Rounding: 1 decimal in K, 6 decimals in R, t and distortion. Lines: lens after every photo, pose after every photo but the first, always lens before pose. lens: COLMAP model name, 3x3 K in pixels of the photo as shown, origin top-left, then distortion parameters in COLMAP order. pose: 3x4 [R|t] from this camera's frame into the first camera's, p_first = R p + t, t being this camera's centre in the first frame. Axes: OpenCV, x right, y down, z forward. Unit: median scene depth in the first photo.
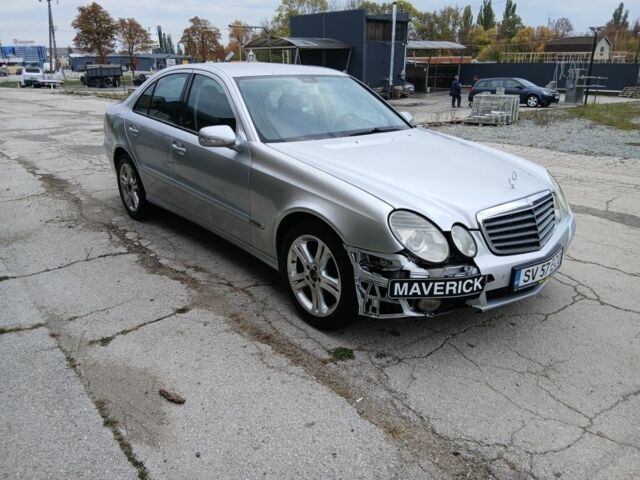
lens RADIAL K [[482.4, 0, 320.0], [0, 482.4, 240.0], [0, 0, 1]] dist [0.086494, -0.147570]
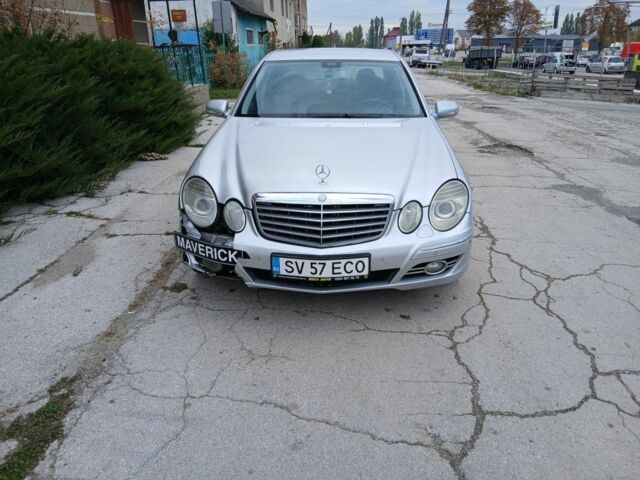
lens RADIAL K [[482.4, 0, 320.0], [0, 482.4, 240.0], [0, 0, 1]] dist [0.086494, -0.147570]
pose [[0.736529, 0.244673, -0.630604, 1.037197], [-0.223463, 0.967956, 0.114565, -0.103436], [0.638428, 0.056536, 0.767603, 0.259299]]
